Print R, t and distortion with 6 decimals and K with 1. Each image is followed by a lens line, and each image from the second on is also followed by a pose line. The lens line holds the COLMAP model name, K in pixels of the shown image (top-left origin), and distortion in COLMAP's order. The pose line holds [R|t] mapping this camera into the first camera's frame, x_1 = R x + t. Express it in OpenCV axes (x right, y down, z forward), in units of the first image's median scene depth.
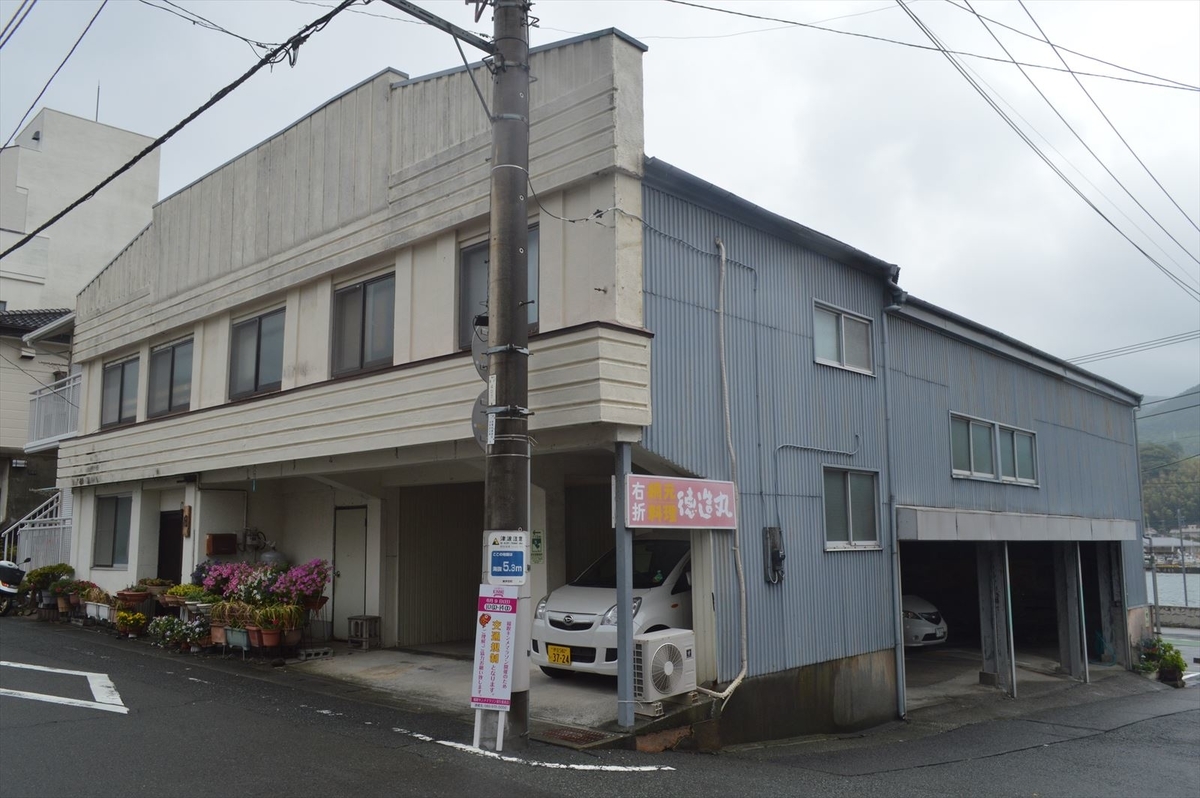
lens RADIAL K [[957.5, 0, 594.1], [0, 957.5, 416.0], [0, 0, 1]] dist [-0.015633, 0.008723]
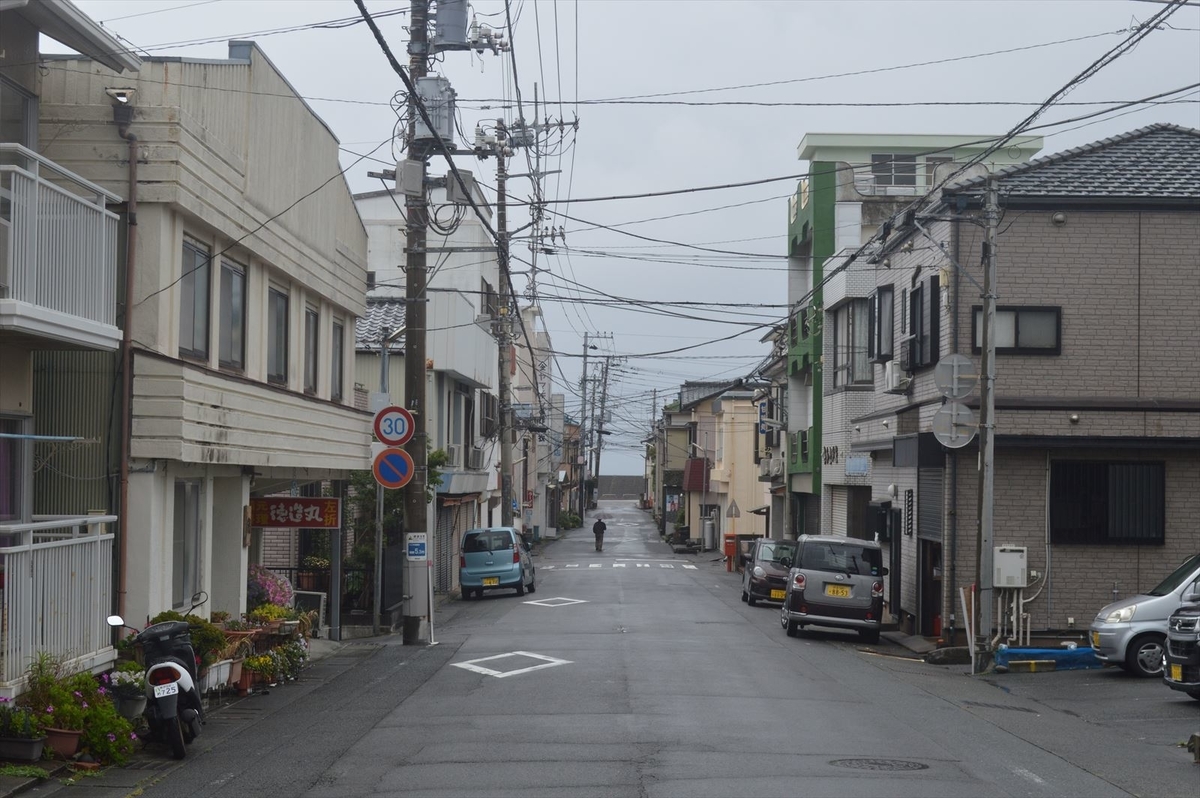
lens RADIAL K [[2161.5, 0, 599.2], [0, 2161.5, 394.9], [0, 0, 1]] dist [0.198654, 0.000000]
pose [[-0.673410, 0.024742, 0.738855, -2.426200], [-0.109409, 0.985098, -0.132706, 0.265501], [-0.731128, -0.170203, -0.660669, 2.514109]]
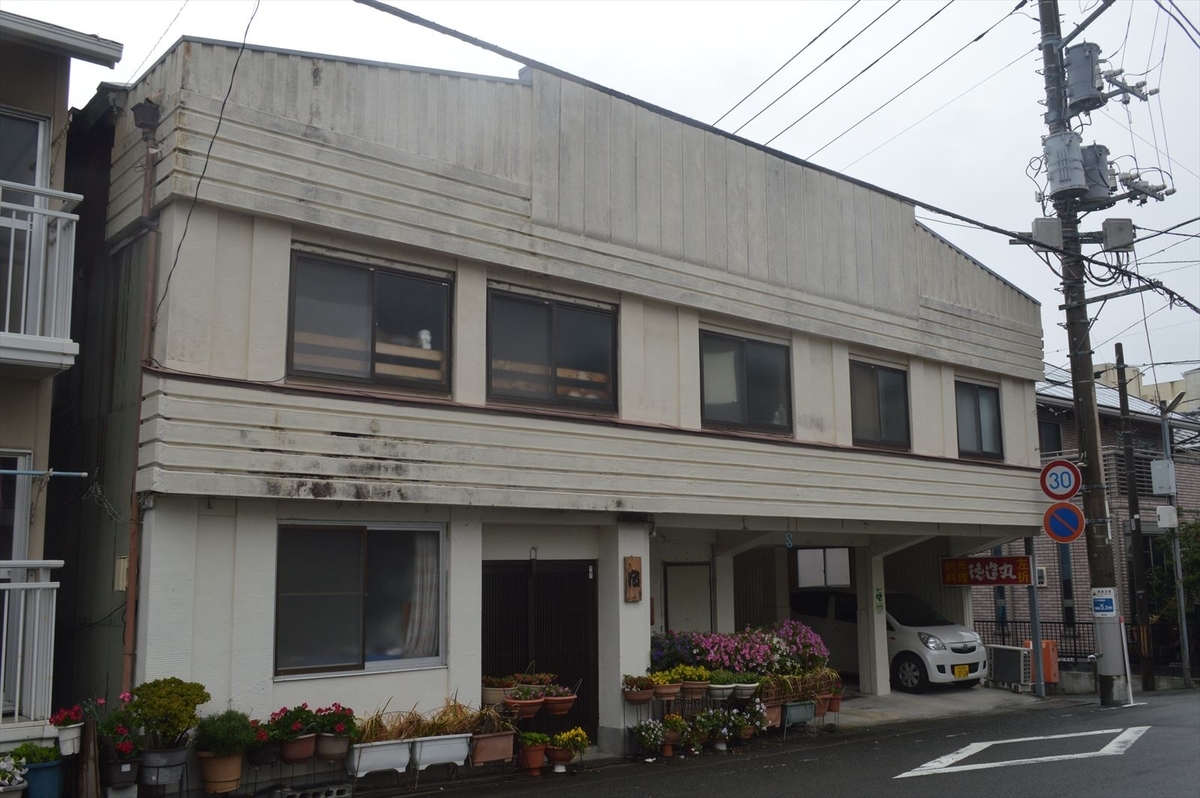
lens RADIAL K [[1060.9, 0, 593.4], [0, 1060.9, 420.0], [0, 0, 1]] dist [-0.019863, -0.028666]
pose [[0.116482, 0.148936, 0.981962, -1.543118], [-0.116929, 0.983873, -0.135356, 0.133637], [-0.986286, -0.099054, 0.132019, 1.202603]]
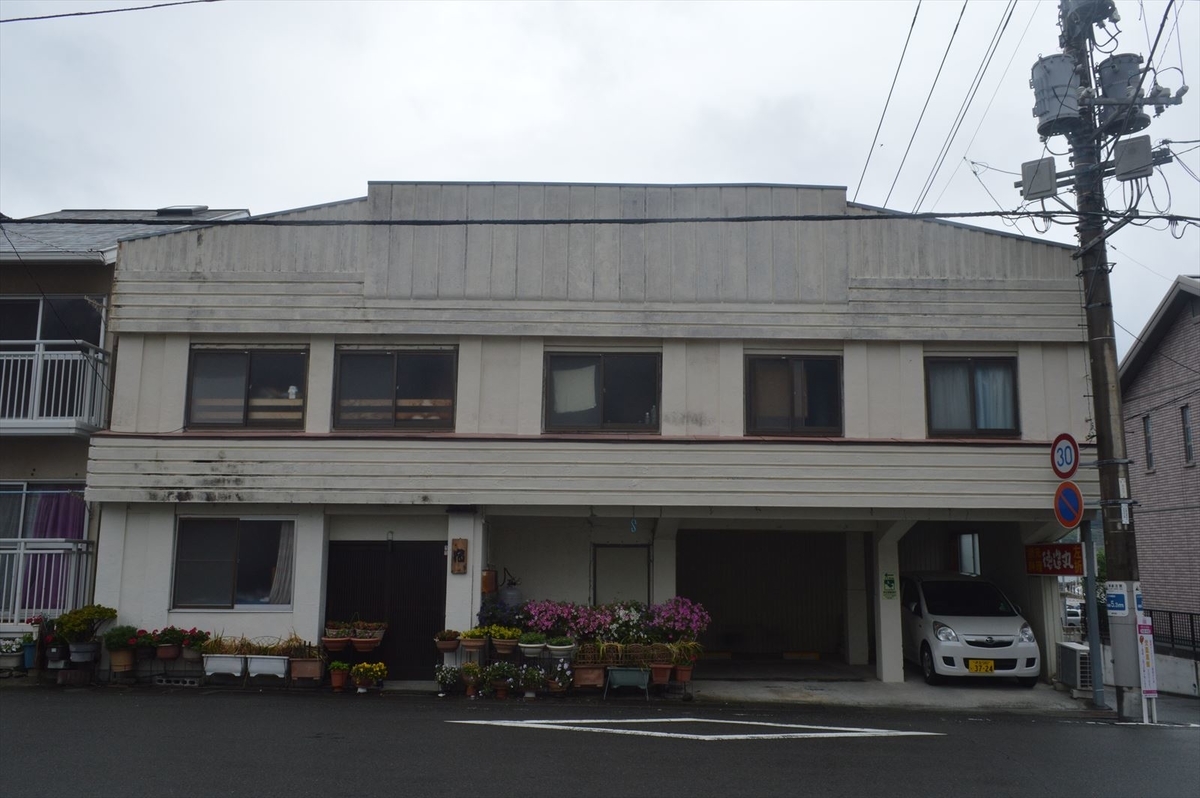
lens RADIAL K [[957.5, 0, 598.5], [0, 957.5, 411.7], [0, 0, 1]] dist [-0.015633, 0.008723]
pose [[0.722647, 0.115721, 0.681462, -1.232289], [-0.102118, 0.992941, -0.060325, 0.020681], [-0.683632, -0.025996, 0.729363, 0.329698]]
